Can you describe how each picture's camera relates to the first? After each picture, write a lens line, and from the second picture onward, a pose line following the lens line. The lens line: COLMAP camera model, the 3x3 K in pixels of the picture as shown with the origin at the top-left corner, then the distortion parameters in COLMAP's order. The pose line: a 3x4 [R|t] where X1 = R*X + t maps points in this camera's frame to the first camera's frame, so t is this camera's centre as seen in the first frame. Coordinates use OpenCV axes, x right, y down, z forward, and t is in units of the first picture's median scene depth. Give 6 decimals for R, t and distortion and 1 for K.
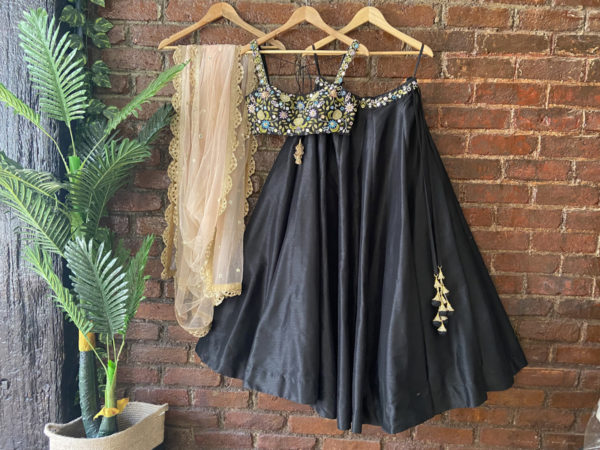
lens RADIAL K [[444.7, 0, 304.4], [0, 444.7, 226.7], [0, 0, 1]] dist [0.104606, -0.129479]
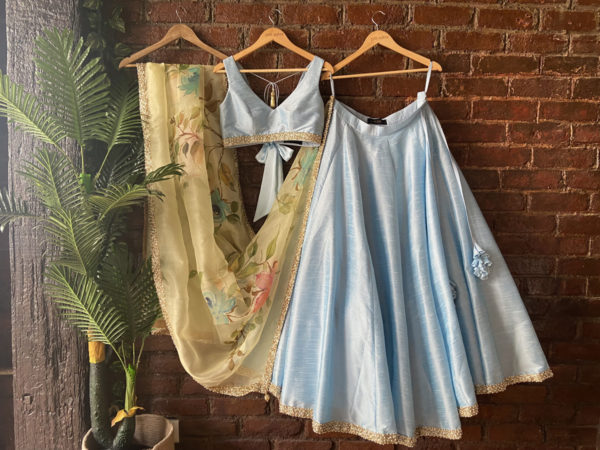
lens RADIAL K [[444.7, 0, 304.3], [0, 444.7, 225.2], [0, 0, 1]] dist [0.104606, -0.129479]
pose [[0.998698, -0.022126, 0.045966, -0.081722], [0.023937, 0.998943, -0.039233, 0.014022], [-0.045049, 0.040282, 0.998172, -0.053050]]
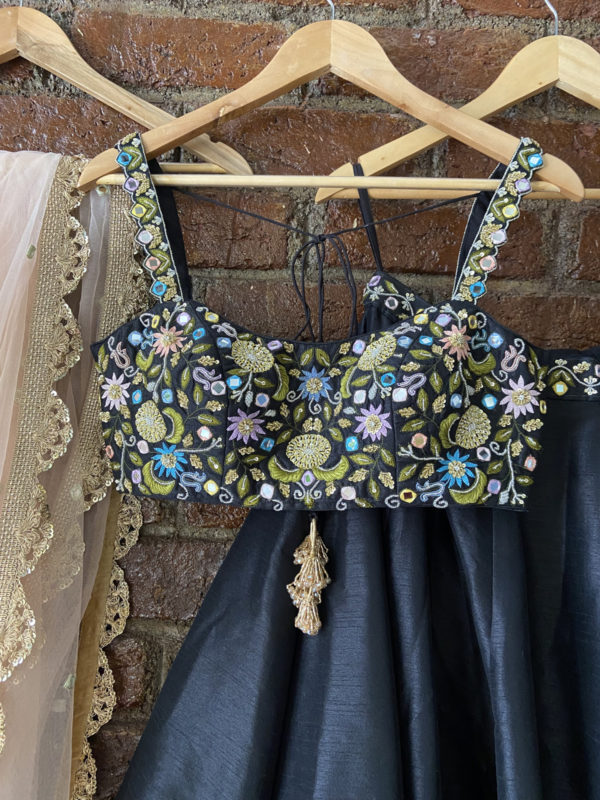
lens RADIAL K [[593.0, 0, 303.9], [0, 593.0, 396.4], [0, 0, 1]] dist [0.104606, -0.129479]
pose [[0.997082, 0.002038, 0.076309, -0.038287], [0.007706, 0.991851, -0.127167, -0.215744], [-0.075946, 0.127384, 0.988942, 0.656890]]
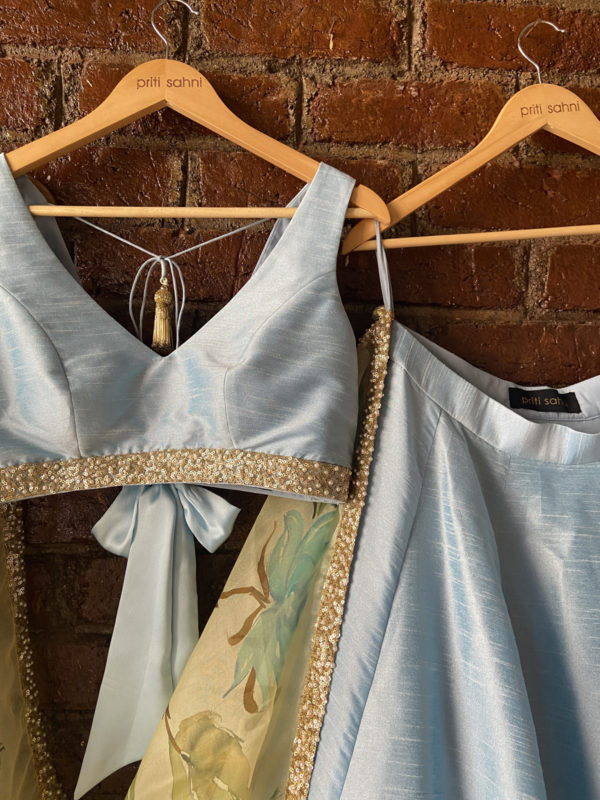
lens RADIAL K [[606.3, 0, 304.8], [0, 606.3, 397.7], [0, 0, 1]] dist [0.104145, -0.131753]
pose [[0.993088, -0.015195, 0.116384, -0.056907], [0.028260, 0.993369, -0.111446, -0.230630], [-0.113919, 0.113965, 0.986932, 0.611629]]
